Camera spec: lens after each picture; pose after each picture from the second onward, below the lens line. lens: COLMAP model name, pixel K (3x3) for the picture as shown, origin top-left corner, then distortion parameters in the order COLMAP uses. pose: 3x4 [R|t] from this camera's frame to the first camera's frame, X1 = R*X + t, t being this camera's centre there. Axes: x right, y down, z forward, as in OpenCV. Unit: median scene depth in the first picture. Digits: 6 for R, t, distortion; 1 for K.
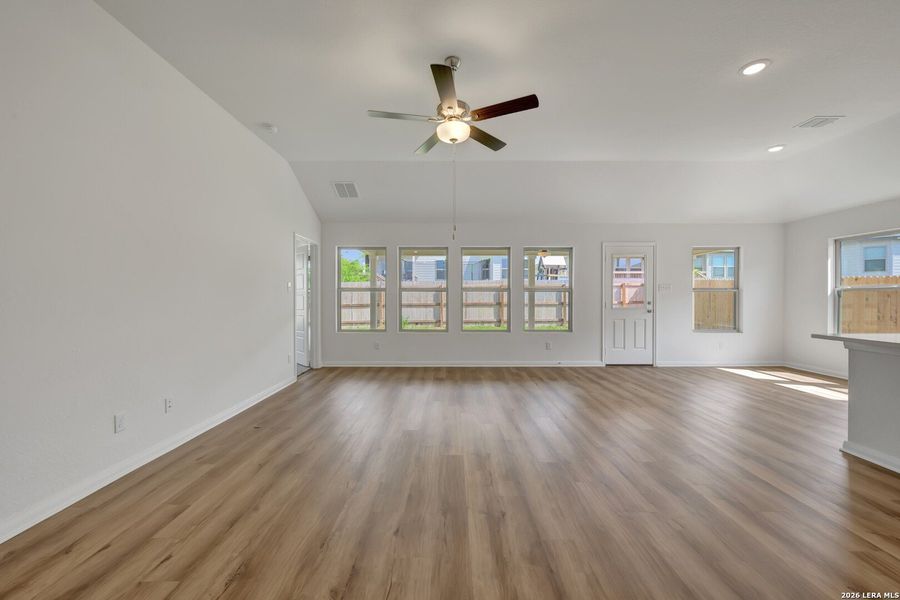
lens RADIAL K [[357.2, 0, 452.2], [0, 357.2, 298.0], [0, 0, 1]] dist [-0.001611, 0.000574]
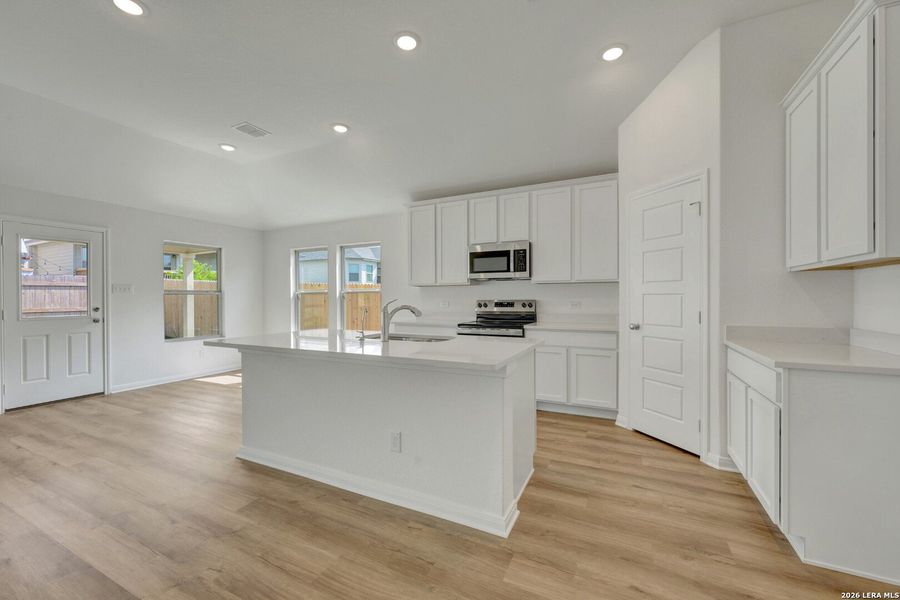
lens RADIAL K [[357.2, 0, 451.7], [0, 357.2, 299.6], [0, 0, 1]] dist [-0.001611, 0.000574]
pose [[0.442441, -0.008767, 0.896755, 0.195397], [0.012427, 0.999916, 0.003644, 0.000099], [-0.896711, 0.009532, 0.442513, 0.012956]]
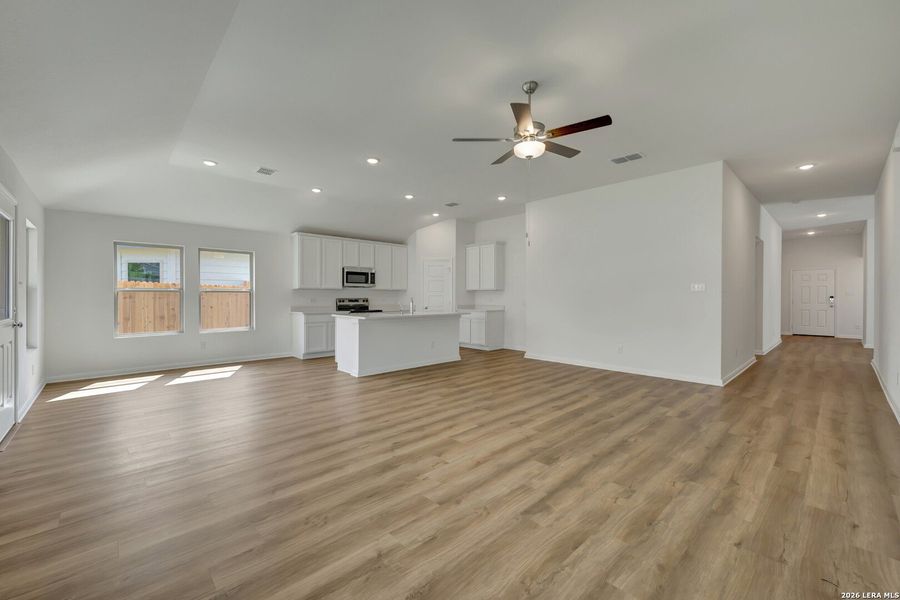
lens RADIAL K [[357.2, 0, 450.6], [0, 357.2, 293.0], [0, 0, 1]] dist [-0.001611, 0.000574]
pose [[-0.683997, 0.009612, 0.729421, -0.265284], [0.006133, 0.999954, -0.007426, -0.002091], [-0.729459, -0.000606, -0.684024, 0.804995]]
